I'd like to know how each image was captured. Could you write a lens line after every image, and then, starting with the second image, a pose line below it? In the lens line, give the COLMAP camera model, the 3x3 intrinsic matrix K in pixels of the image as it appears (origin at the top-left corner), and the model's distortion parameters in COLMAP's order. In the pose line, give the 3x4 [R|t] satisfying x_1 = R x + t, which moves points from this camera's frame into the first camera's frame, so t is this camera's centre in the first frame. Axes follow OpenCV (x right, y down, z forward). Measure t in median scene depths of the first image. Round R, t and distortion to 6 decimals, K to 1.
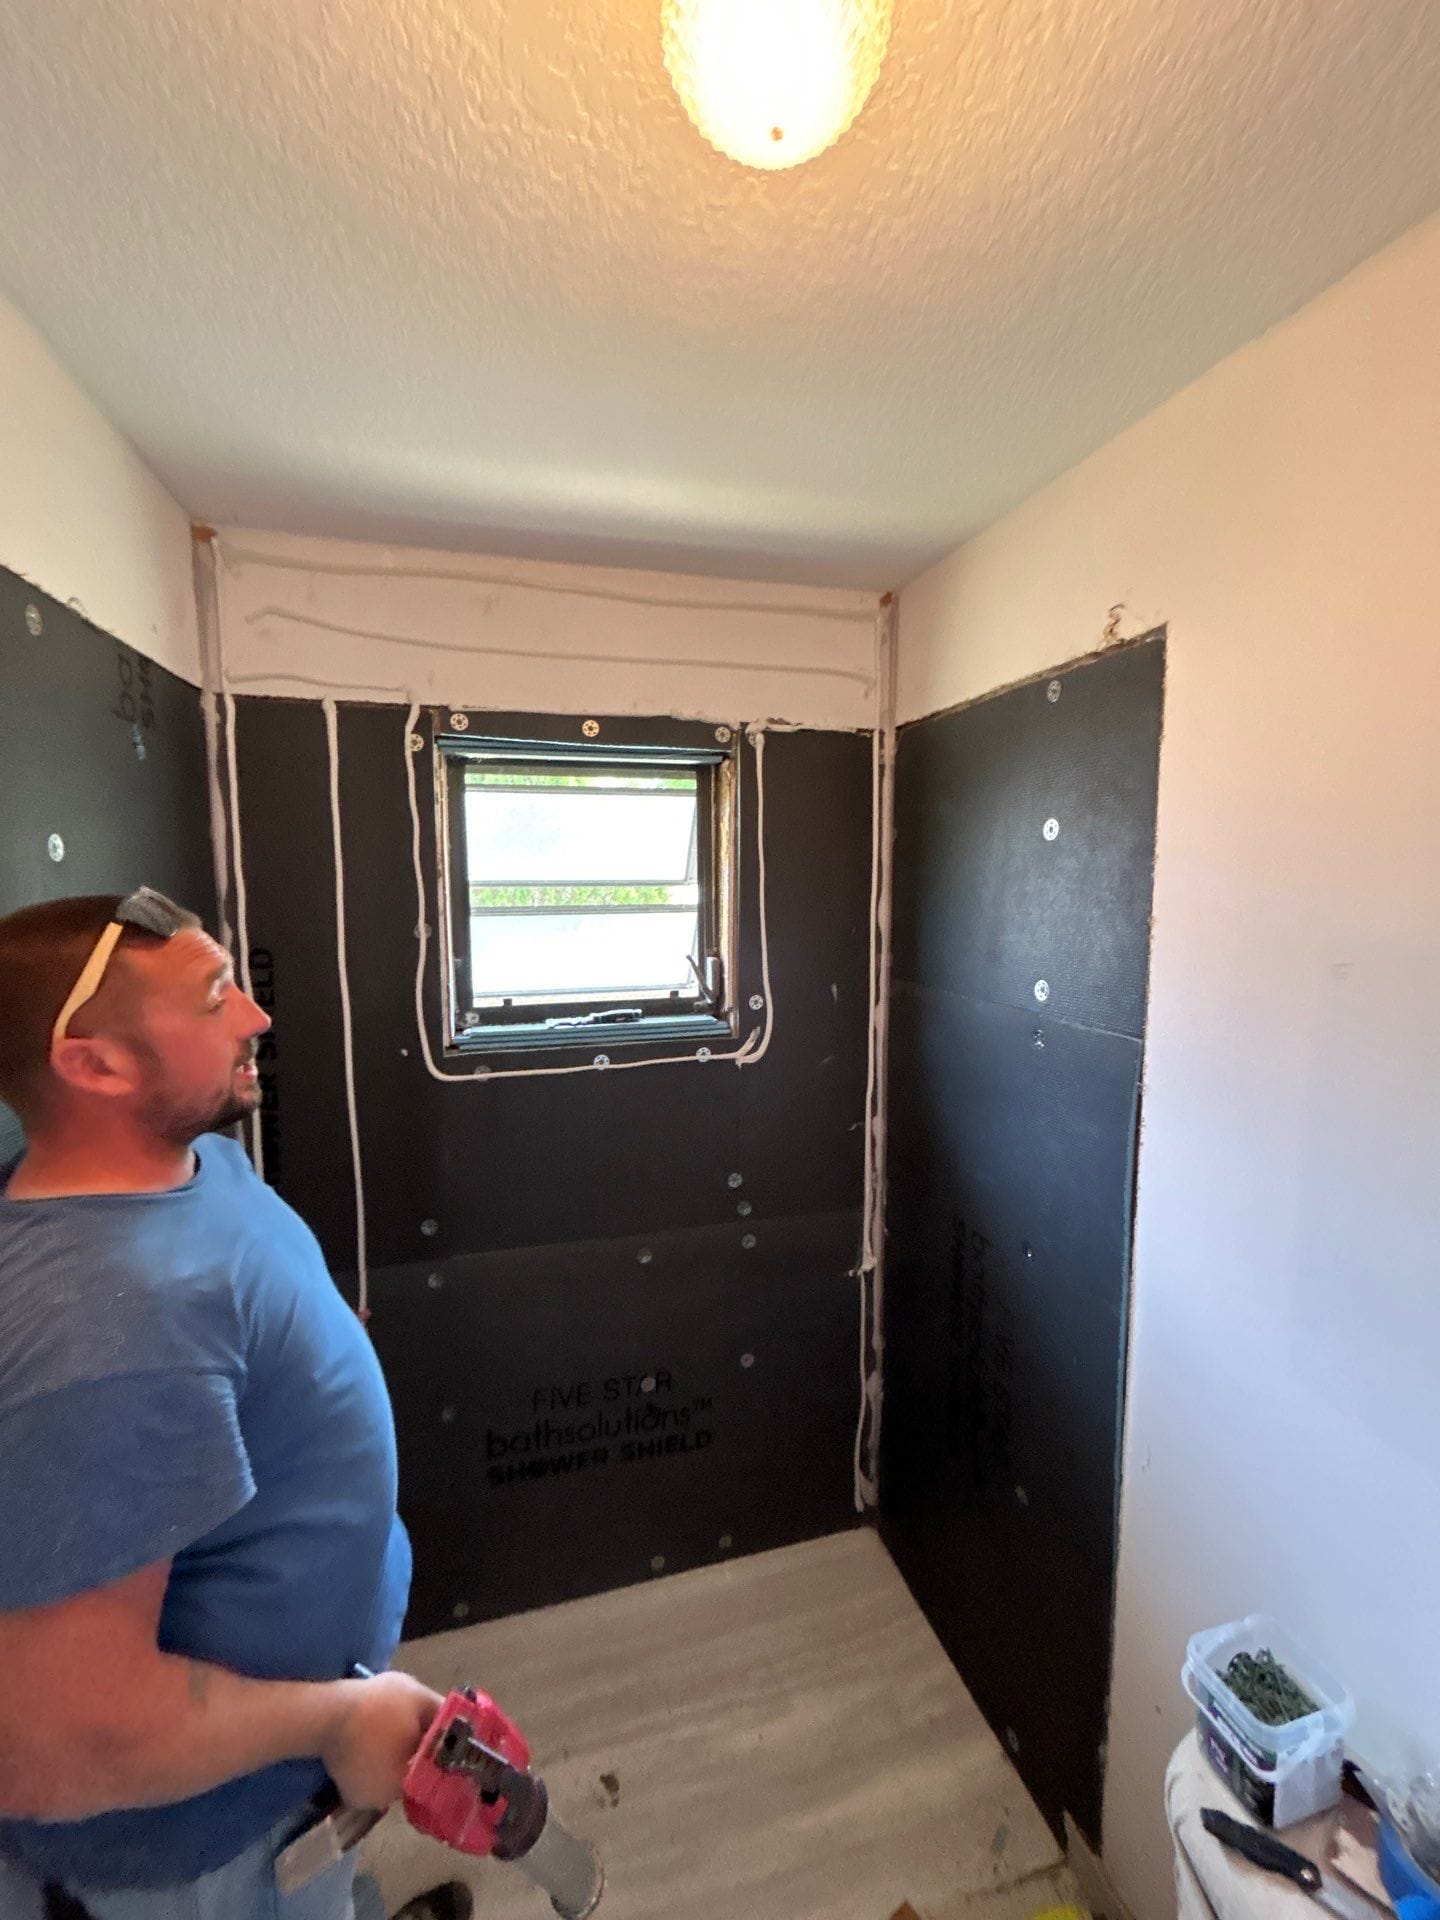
lens RADIAL K [[766.8, 0, 709.1], [0, 766.8, 950.4], [0, 0, 1]] dist [0.001333, -0.000026]
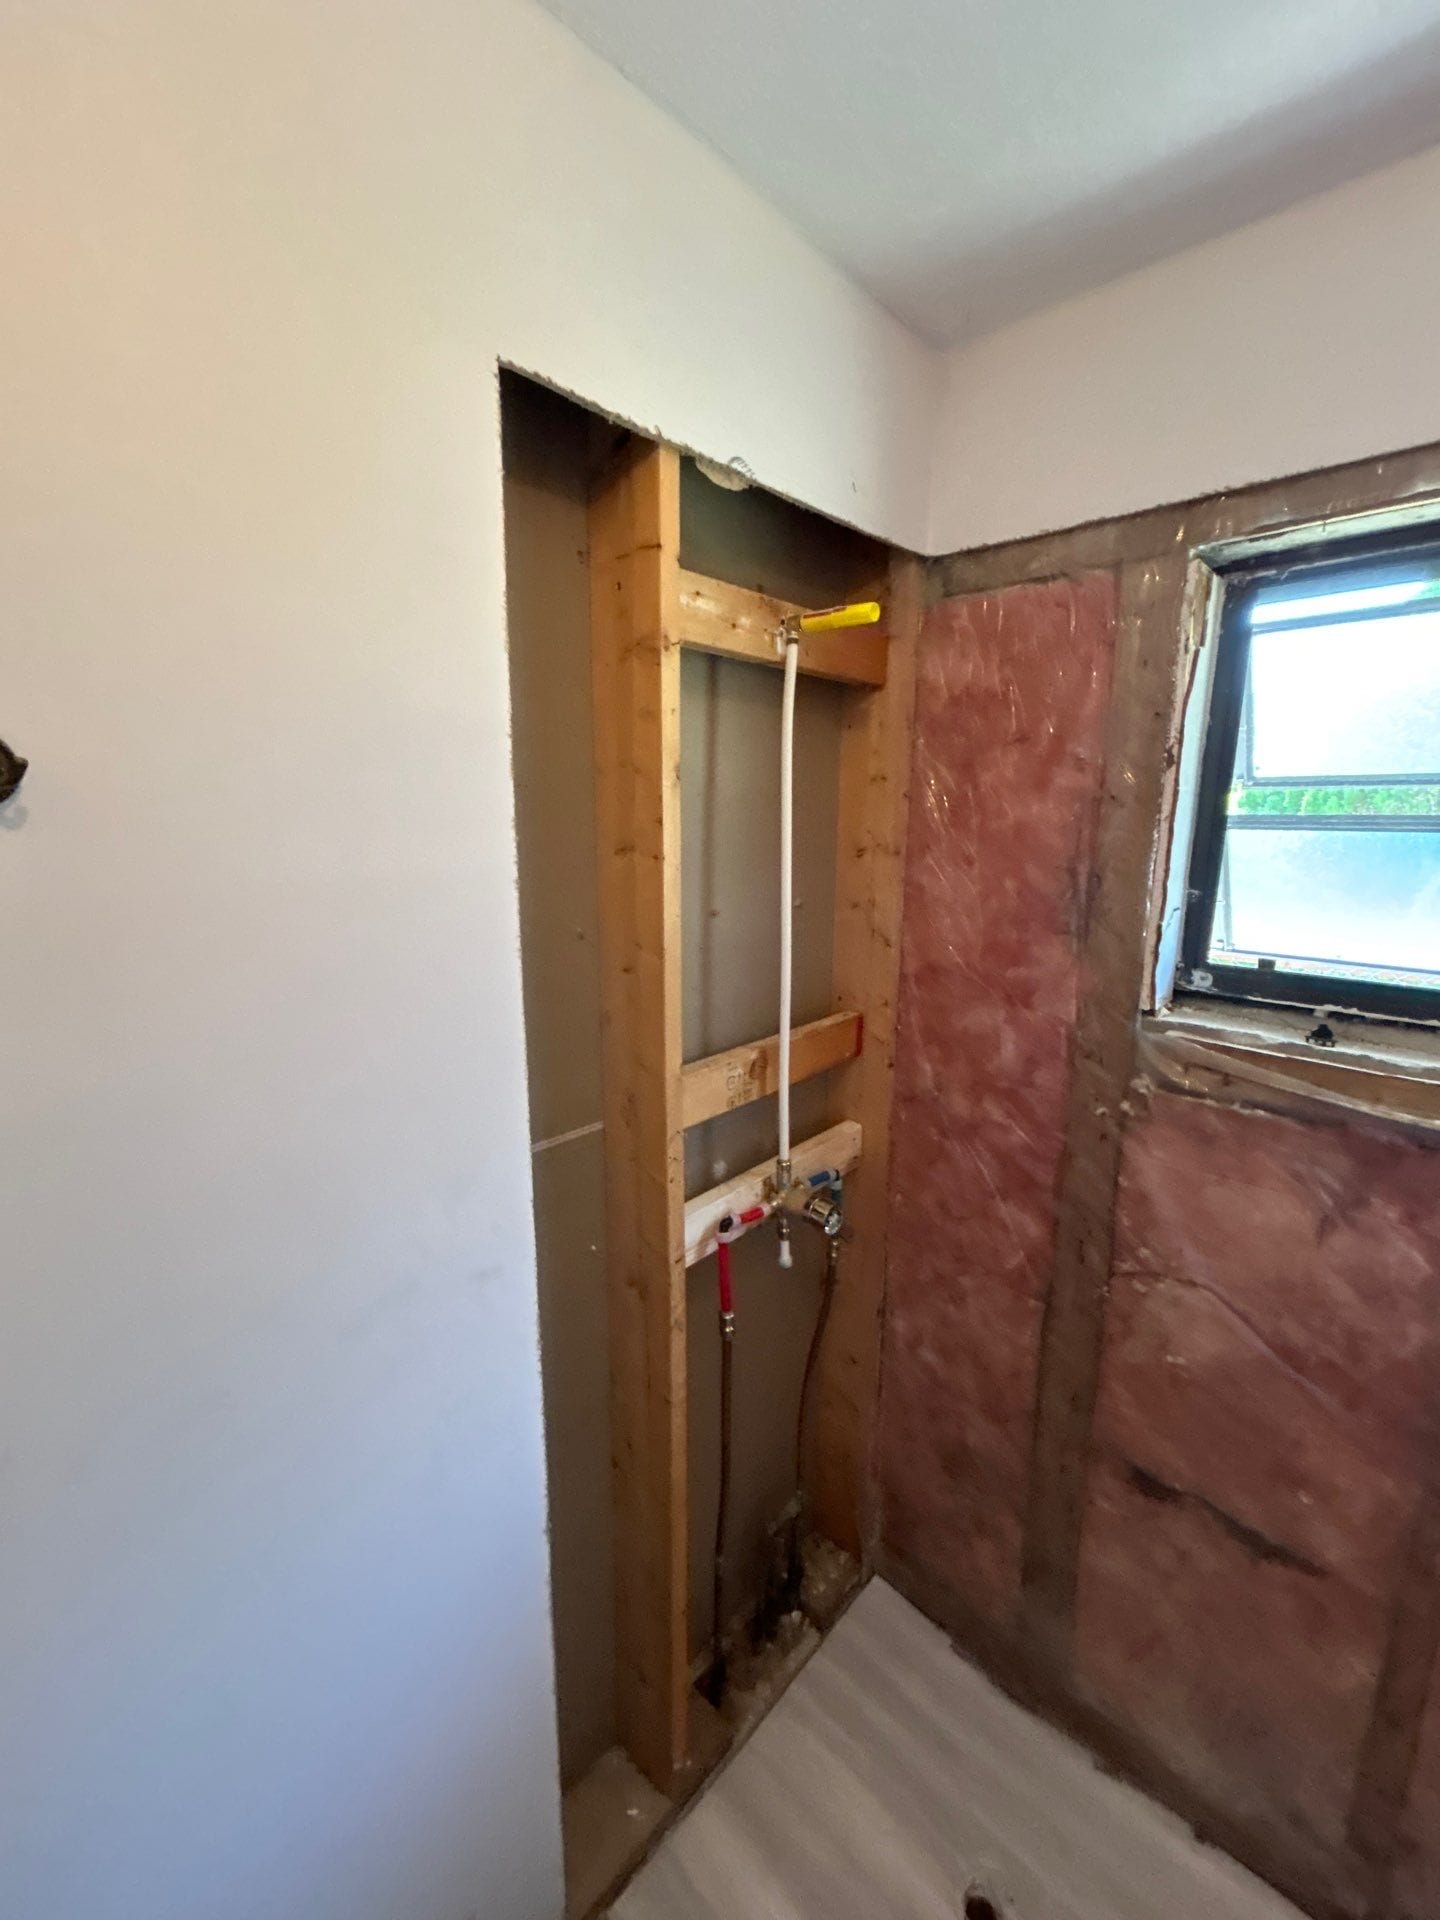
lens RADIAL K [[766.8, 0, 727.0], [0, 766.8, 956.8], [0, 0, 1]] dist [0.001333, -0.000026]
pose [[0.526656, 0.172258, -0.832443, 0.040400], [-0.093508, 0.985051, 0.144678, 0.009877], [0.844920, 0.001645, 0.534890, 0.280036]]
